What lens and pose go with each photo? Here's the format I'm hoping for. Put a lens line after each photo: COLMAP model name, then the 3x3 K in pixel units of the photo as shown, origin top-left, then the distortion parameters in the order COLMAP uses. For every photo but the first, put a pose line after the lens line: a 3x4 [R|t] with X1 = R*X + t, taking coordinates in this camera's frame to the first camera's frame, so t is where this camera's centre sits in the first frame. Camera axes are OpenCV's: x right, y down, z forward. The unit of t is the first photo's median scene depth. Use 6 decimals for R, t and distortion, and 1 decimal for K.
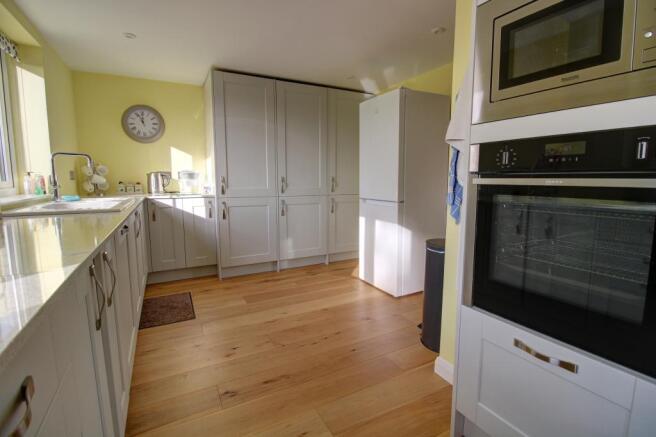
lens RADIAL K [[306.6, 0, 328.3], [0, 306.6, 217.1], [0, 0, 1]] dist [-0.009976, -0.007044]
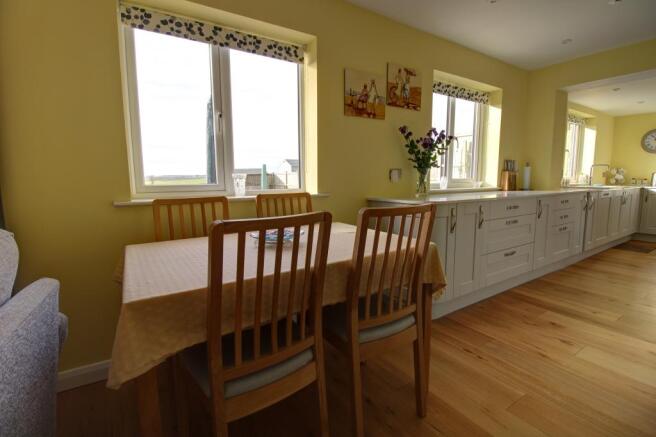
lens RADIAL K [[306.6, 0, 326.5], [0, 306.6, 217.1], [0, 0, 1]] dist [-0.009976, -0.007044]
pose [[0.054190, 0.121347, -0.991130, 0.894377], [-0.120682, 0.986108, 0.114134, 0.109727], [0.991211, 0.113427, 0.068082, -0.759662]]
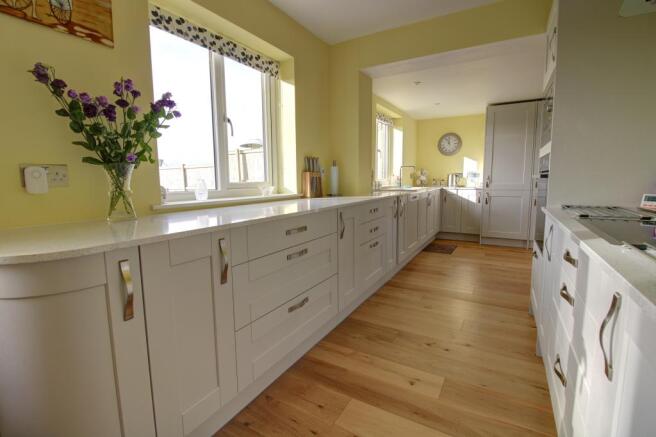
lens RADIAL K [[306.6, 0, 331.1], [0, 306.6, 216.3], [0, 0, 1]] dist [-0.009976, -0.007044]
pose [[0.511562, 0.097424, -0.853705, 0.545179], [-0.099296, 0.993598, 0.053888, 0.059274], [0.853490, 0.057202, 0.517961, -0.407176]]
